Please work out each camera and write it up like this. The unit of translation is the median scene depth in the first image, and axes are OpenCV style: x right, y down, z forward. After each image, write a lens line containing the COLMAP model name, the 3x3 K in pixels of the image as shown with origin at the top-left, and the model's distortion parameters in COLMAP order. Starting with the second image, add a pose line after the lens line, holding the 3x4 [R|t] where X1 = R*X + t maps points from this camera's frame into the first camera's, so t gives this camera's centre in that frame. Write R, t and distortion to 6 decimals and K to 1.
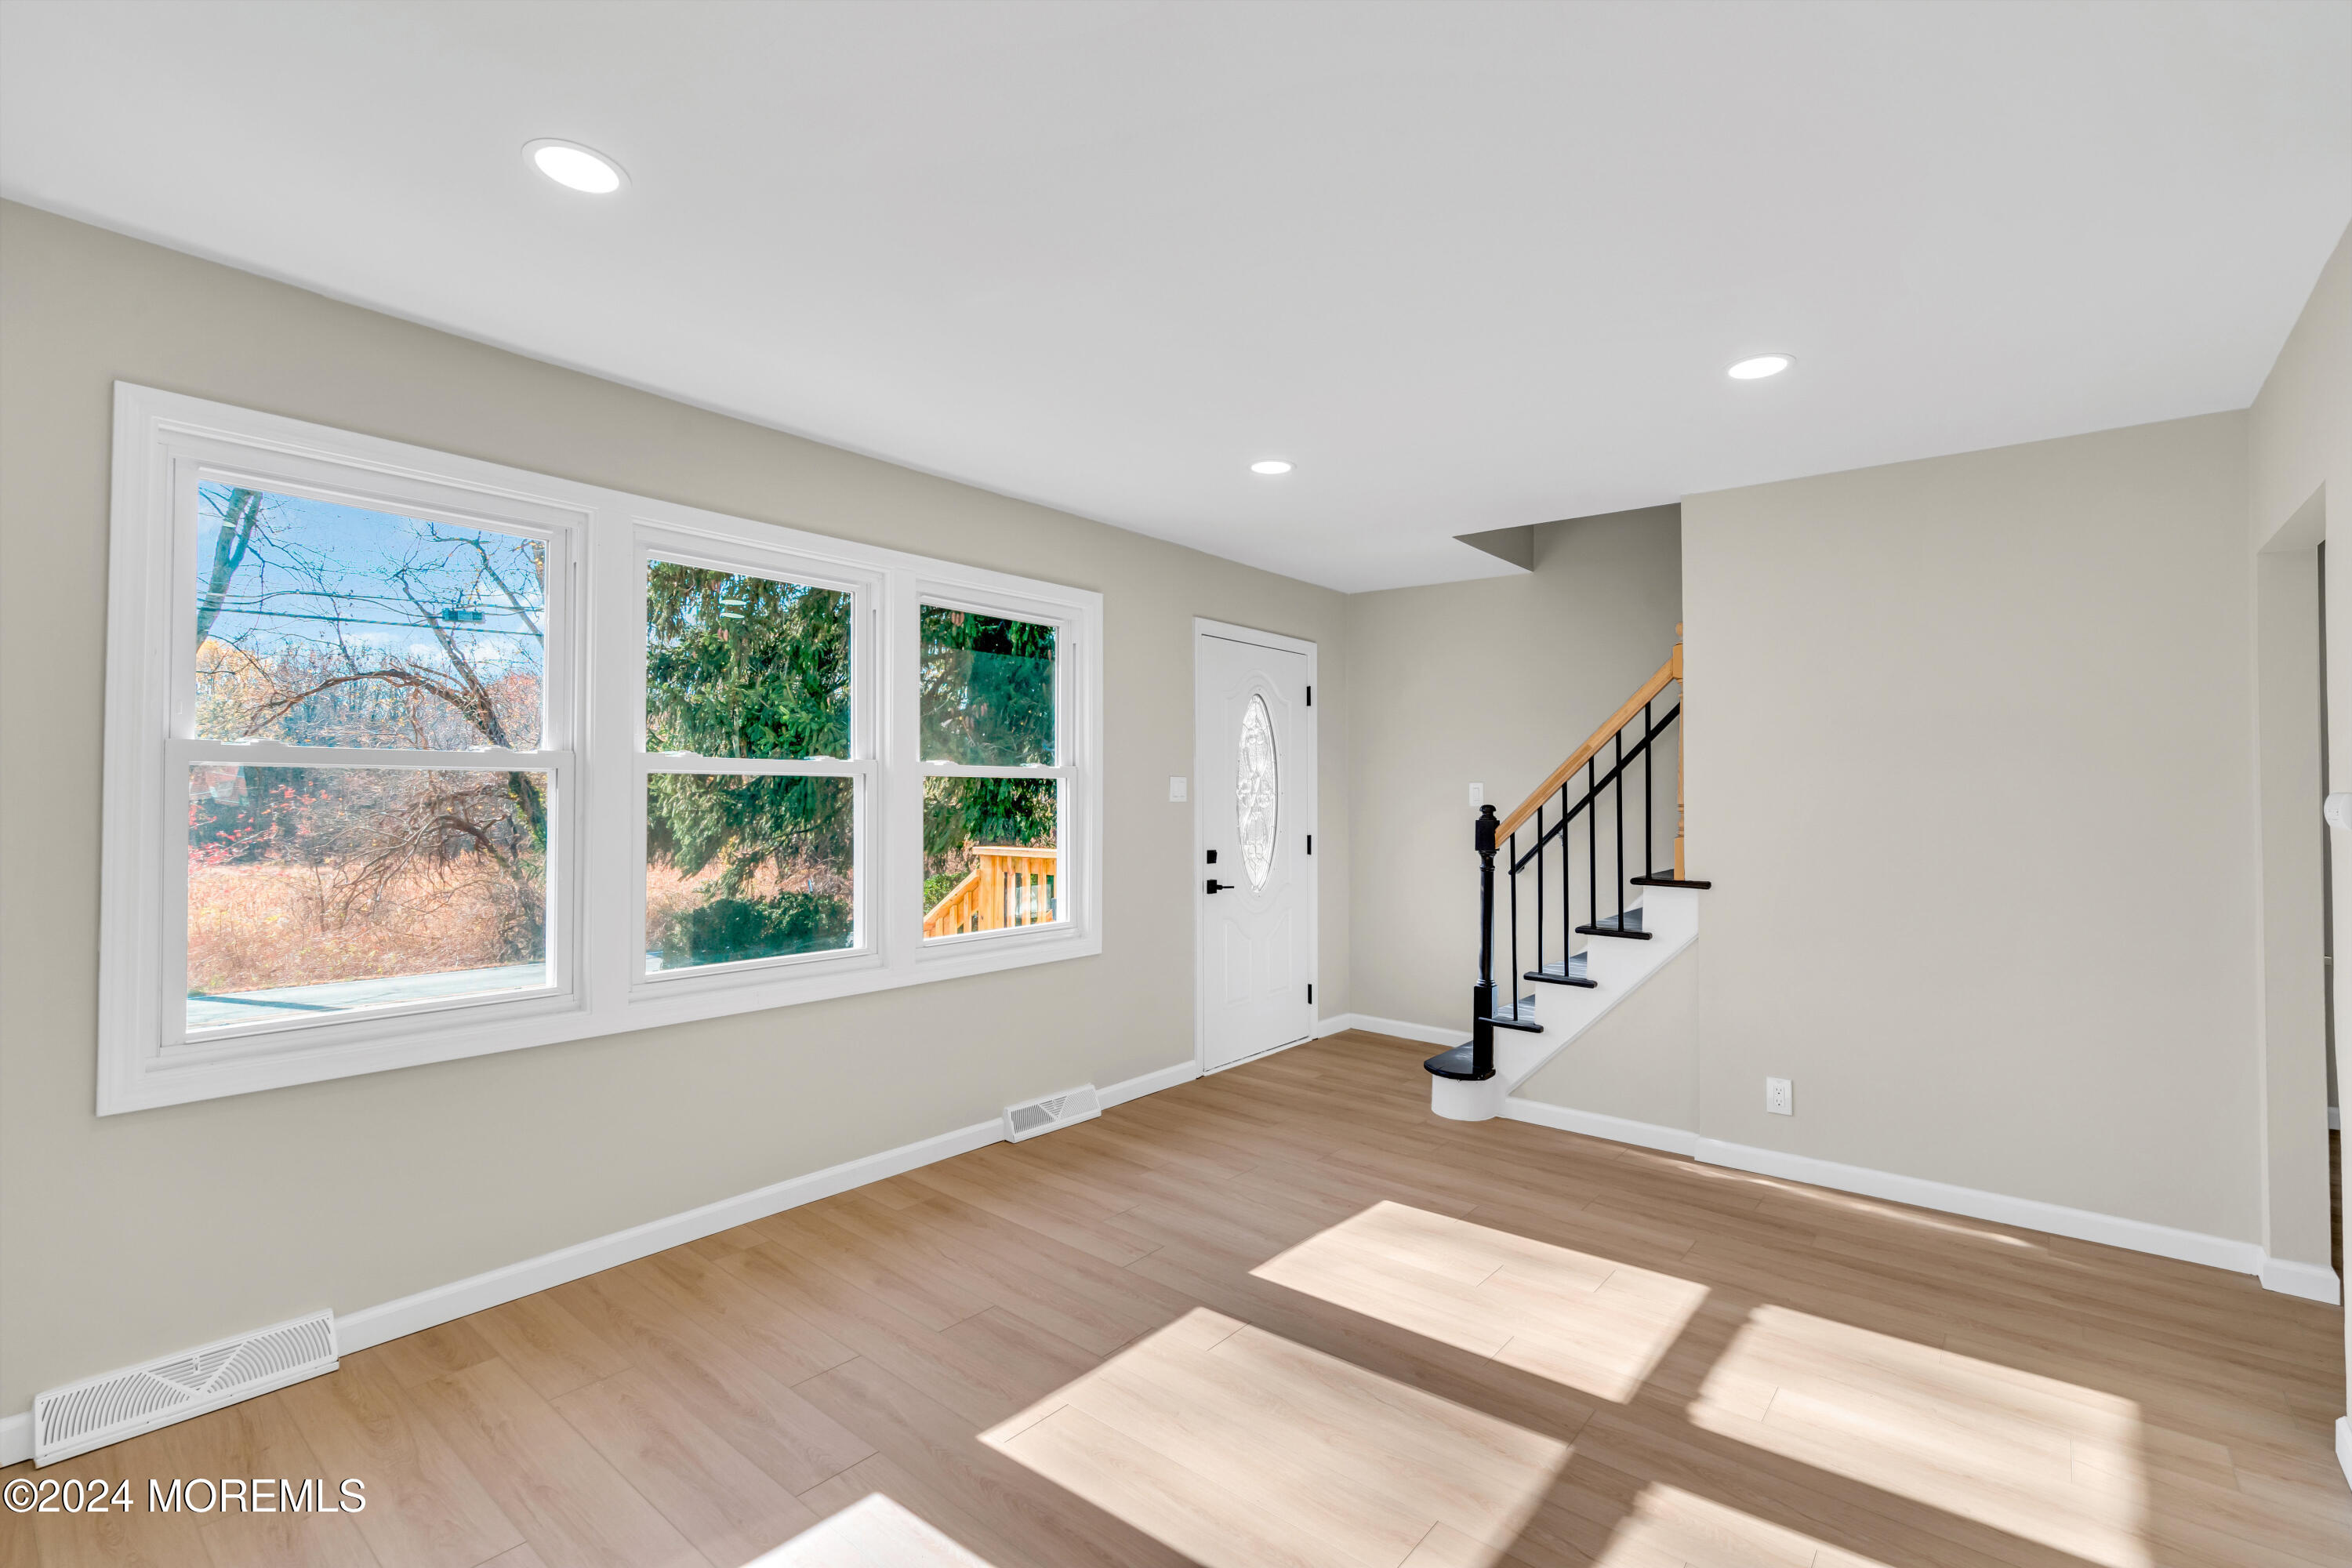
lens RADIAL K [[1061.3, 0, 1186.7], [0, 1061.3, 780.8], [0, 0, 1]] dist [-0.008891, 0.003732]
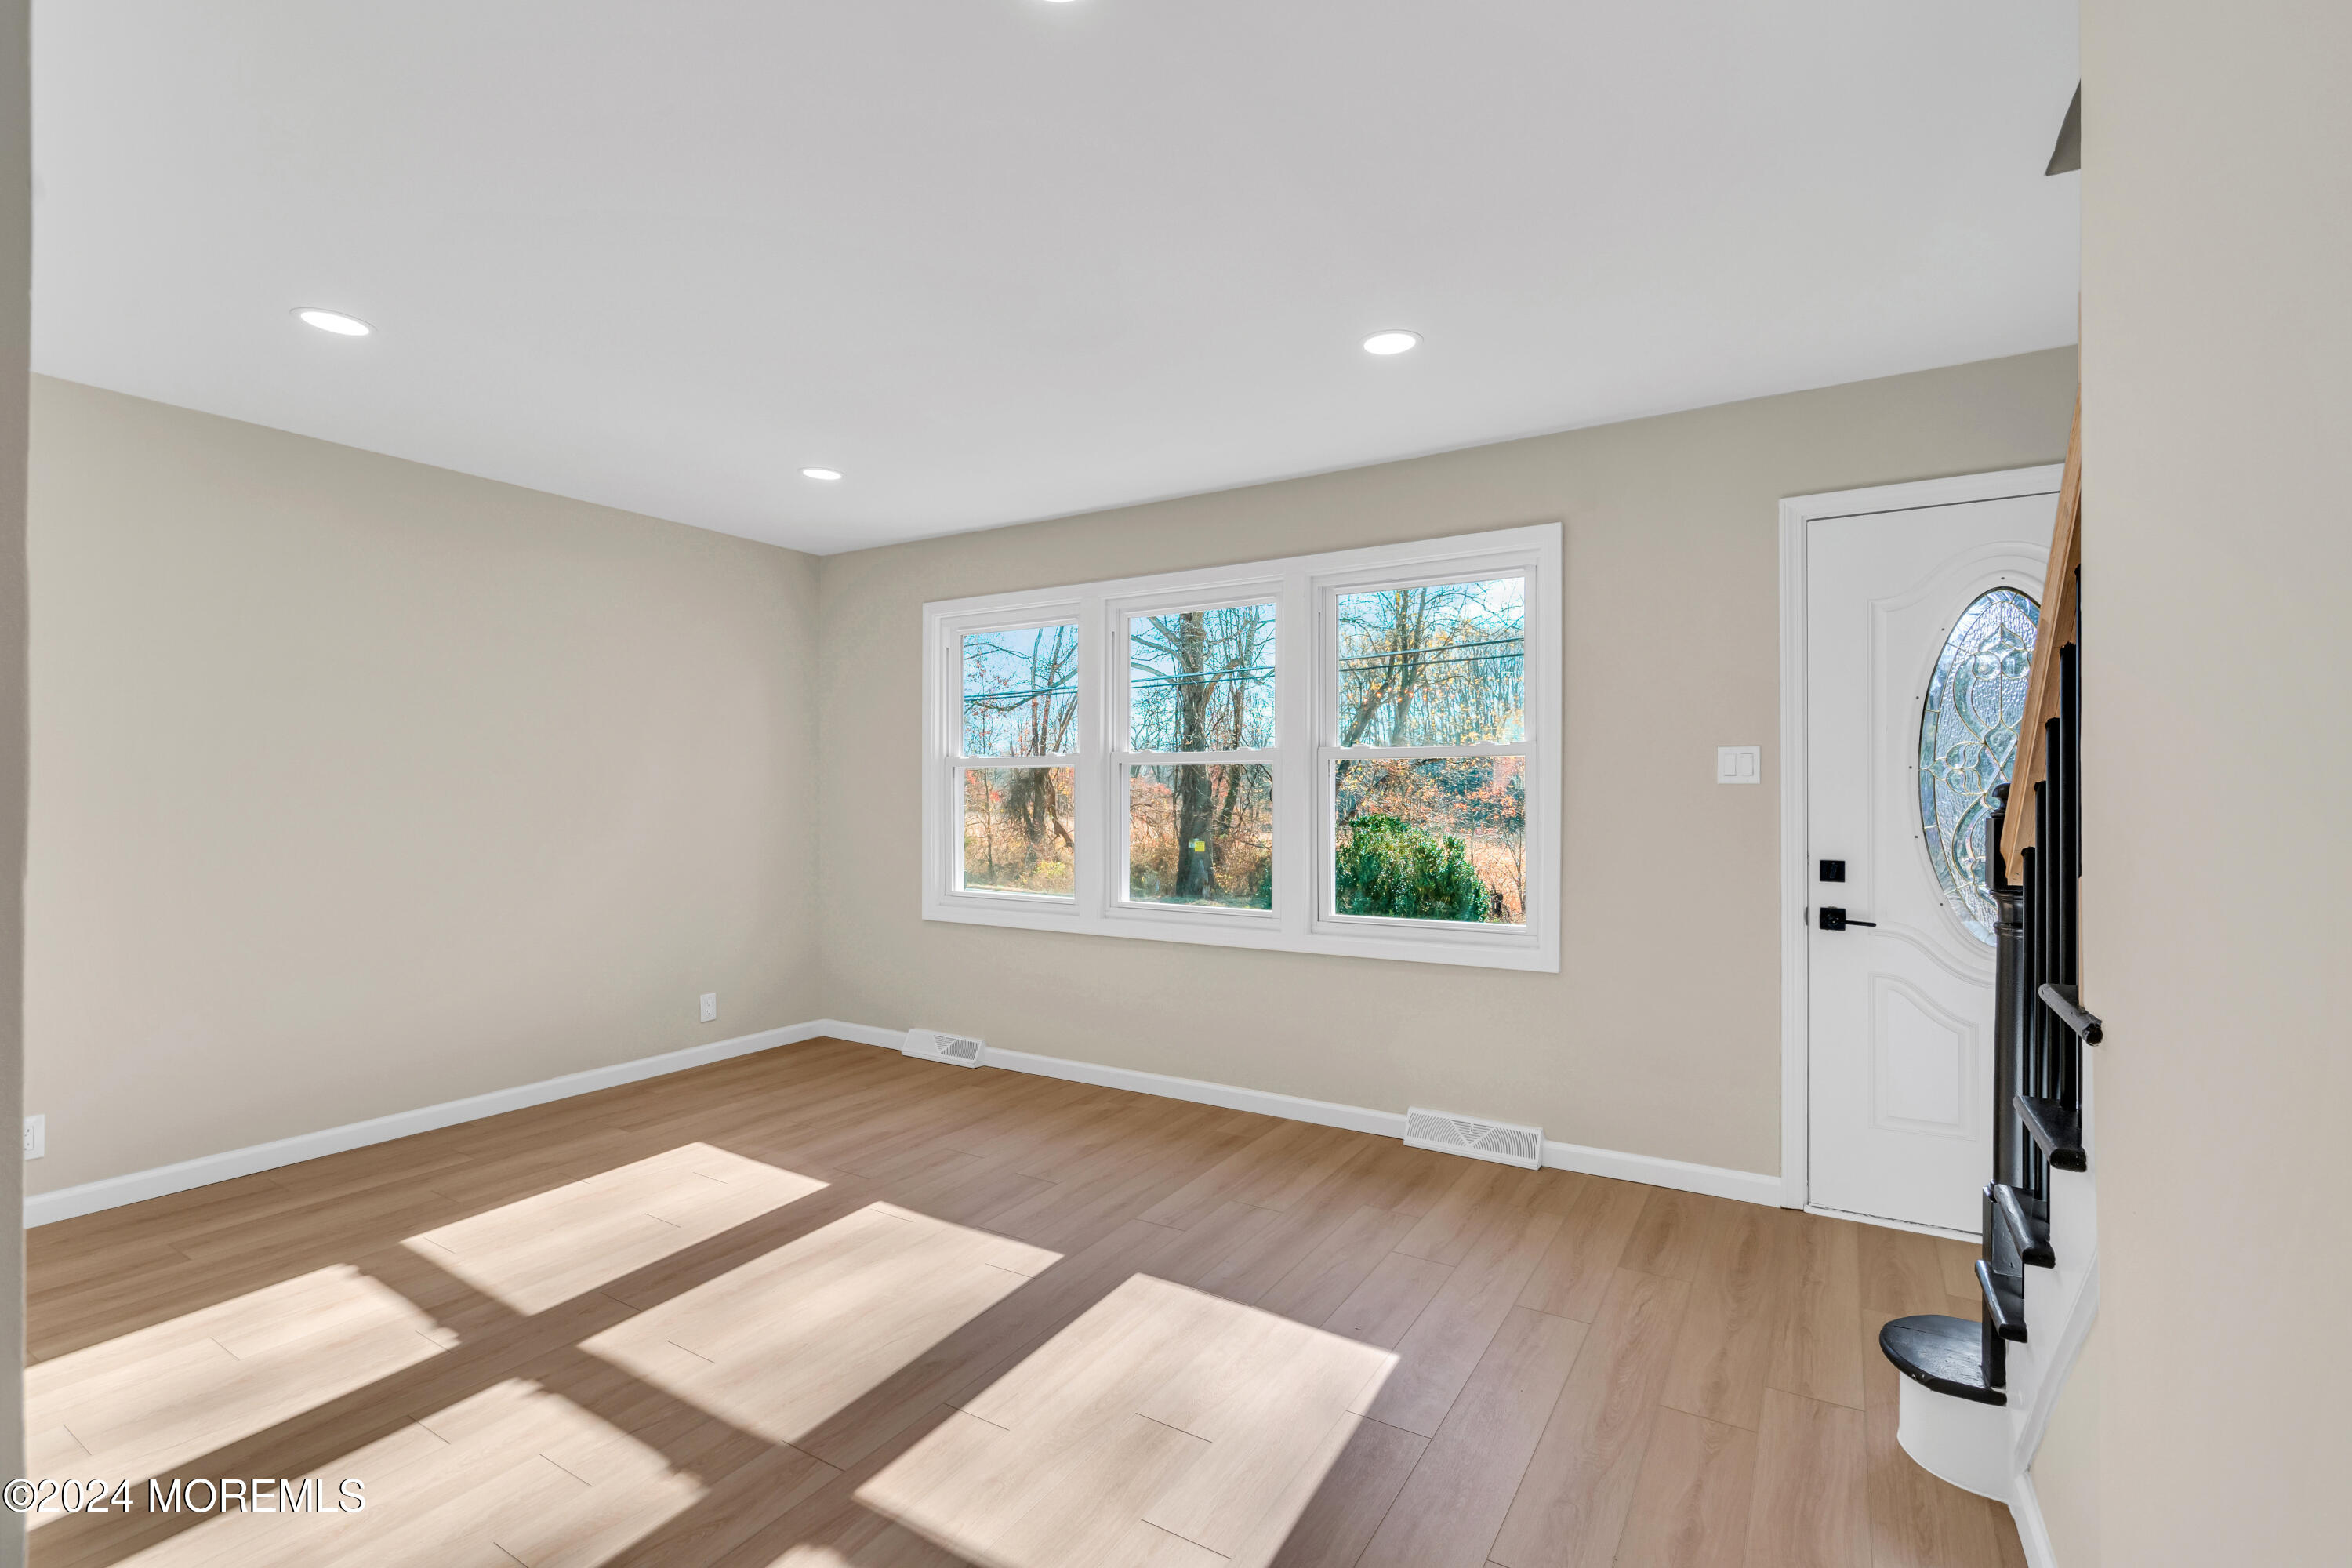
lens RADIAL K [[1061.3, 0, 1176.7], [0, 1061.3, 787.2], [0, 0, 1]] dist [-0.008891, 0.003732]
pose [[0.129121, -0.005984, -0.991611, 0.768448], [0.016708, 0.999853, -0.003859, 0.023090], [0.991488, -0.016069, 0.129202, 0.697295]]
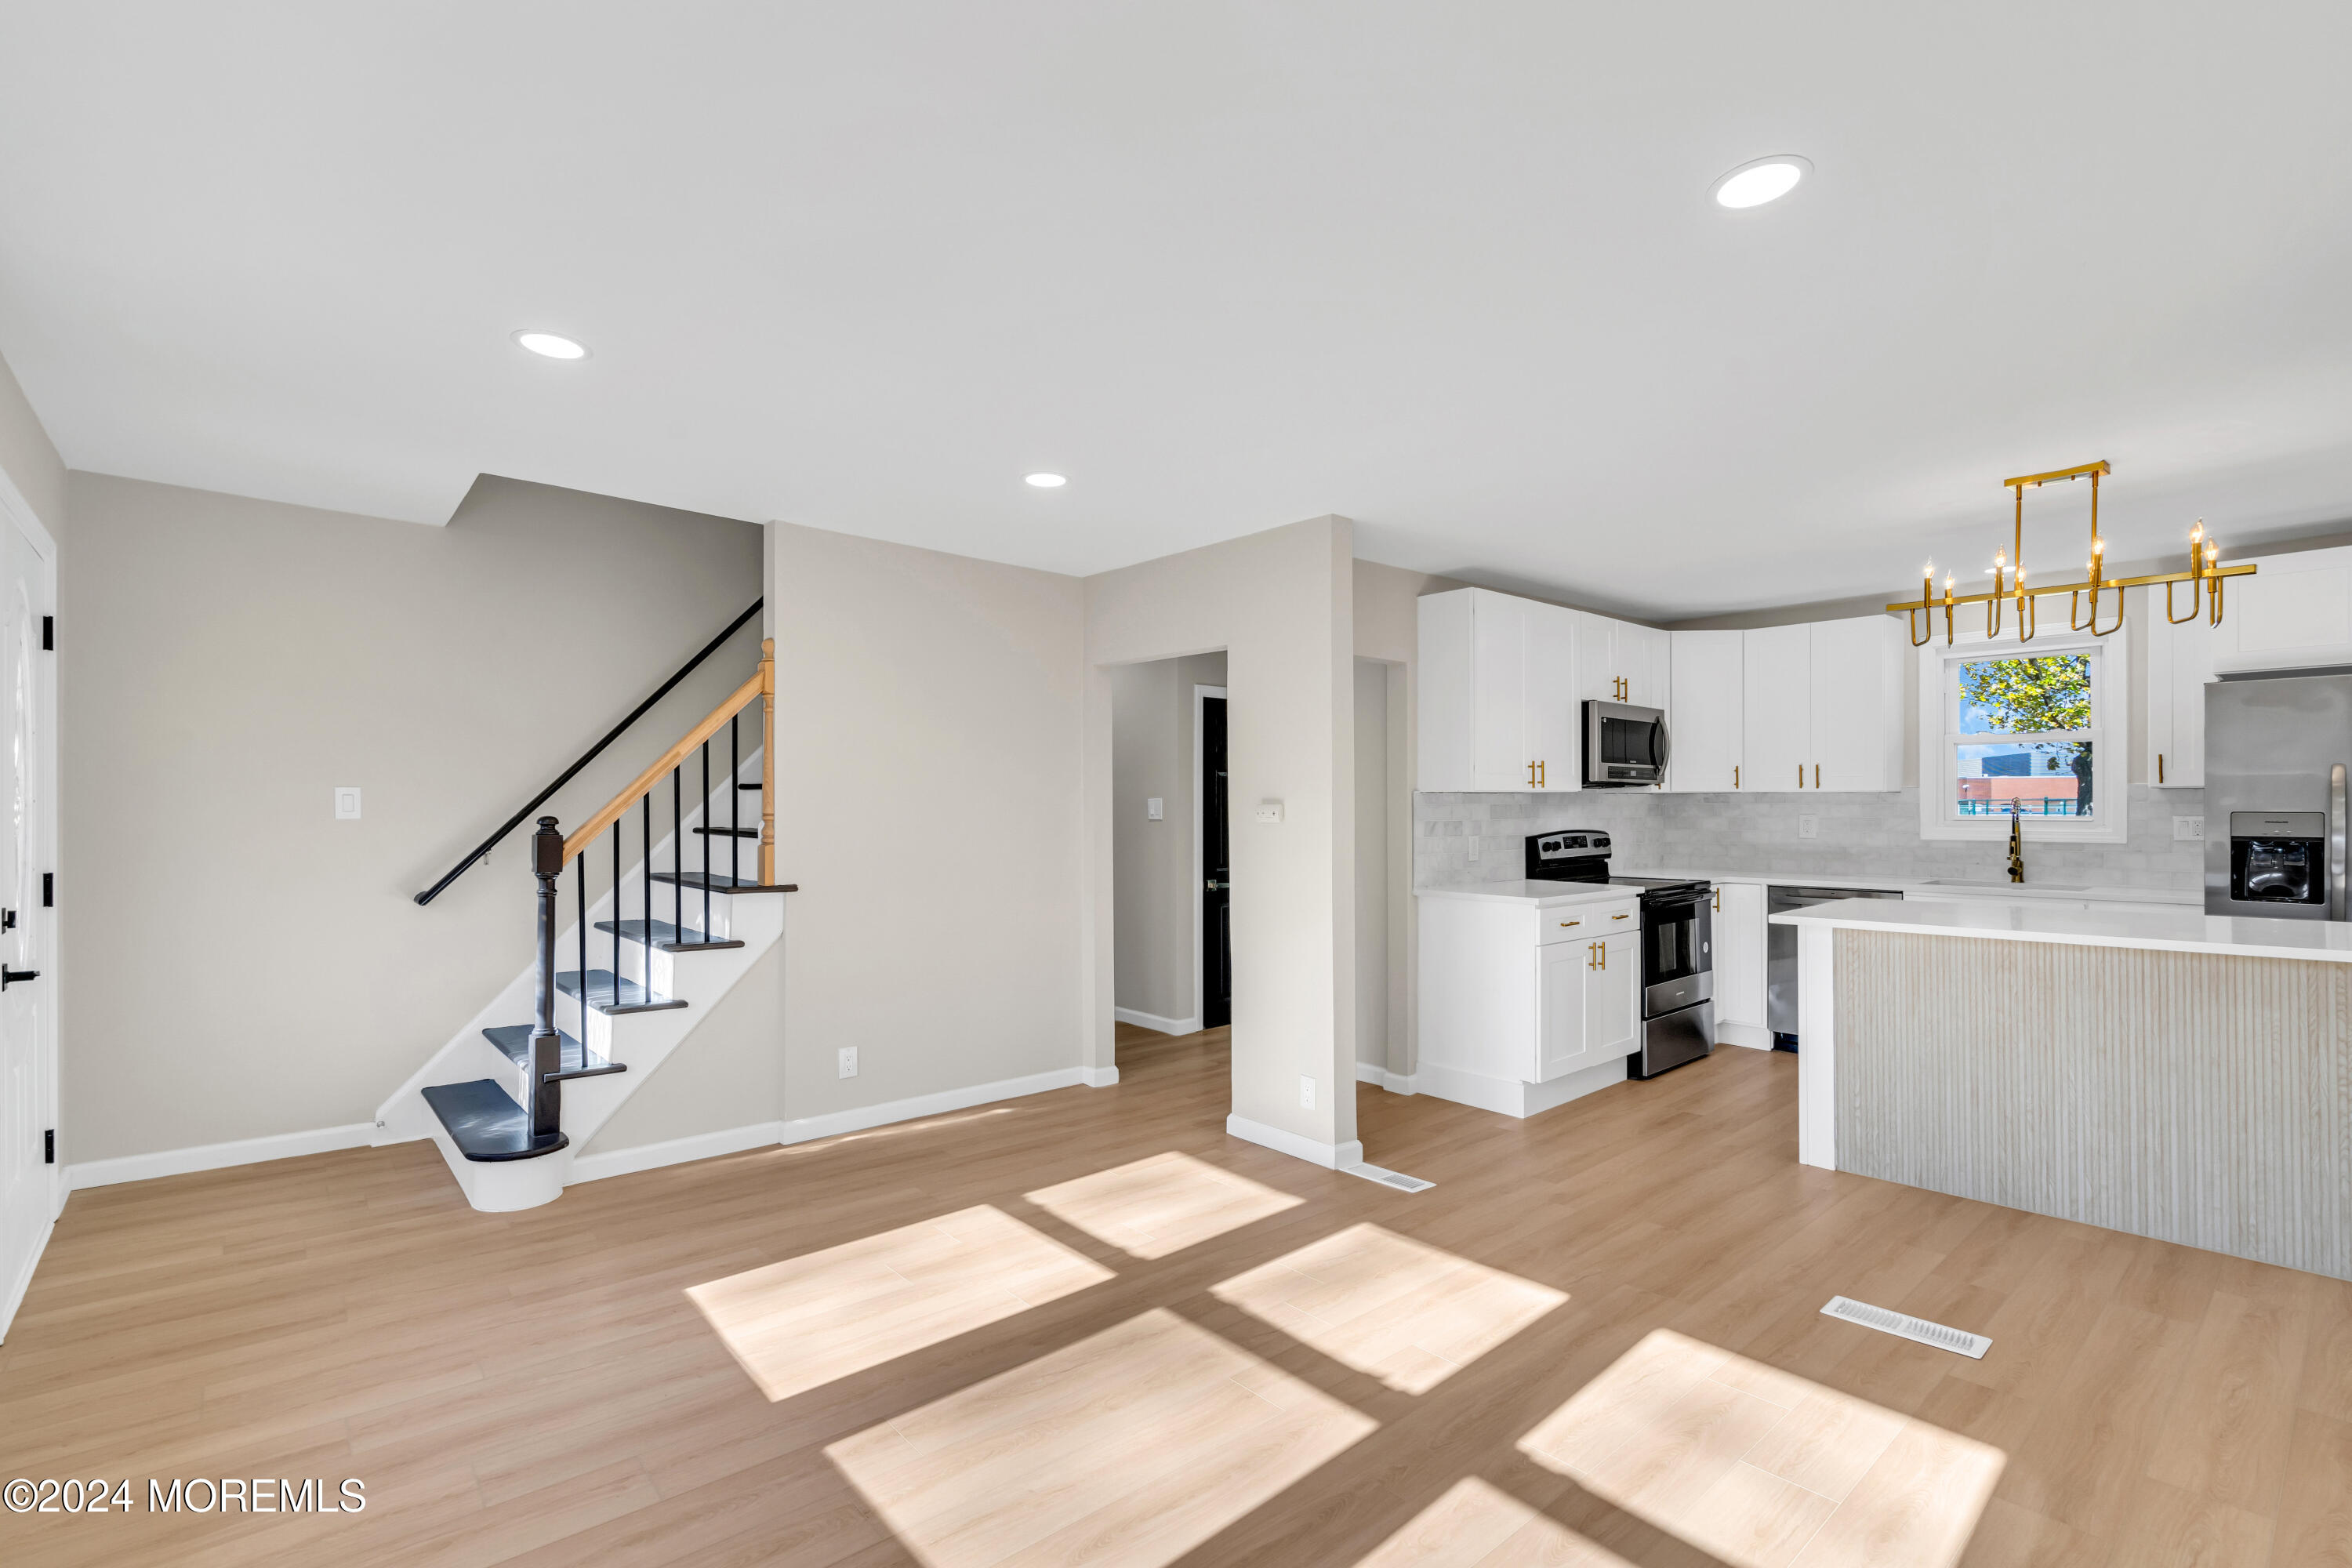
lens RADIAL K [[1061.3, 0, 1186.0], [0, 1061.3, 805.2], [0, 0, 1]] dist [-0.008891, 0.003732]
pose [[0.163775, -0.001138, 0.986497, -0.516076], [-0.014045, 0.999895, 0.003485, 0.004550], [-0.986398, -0.014426, 0.163742, 0.430877]]
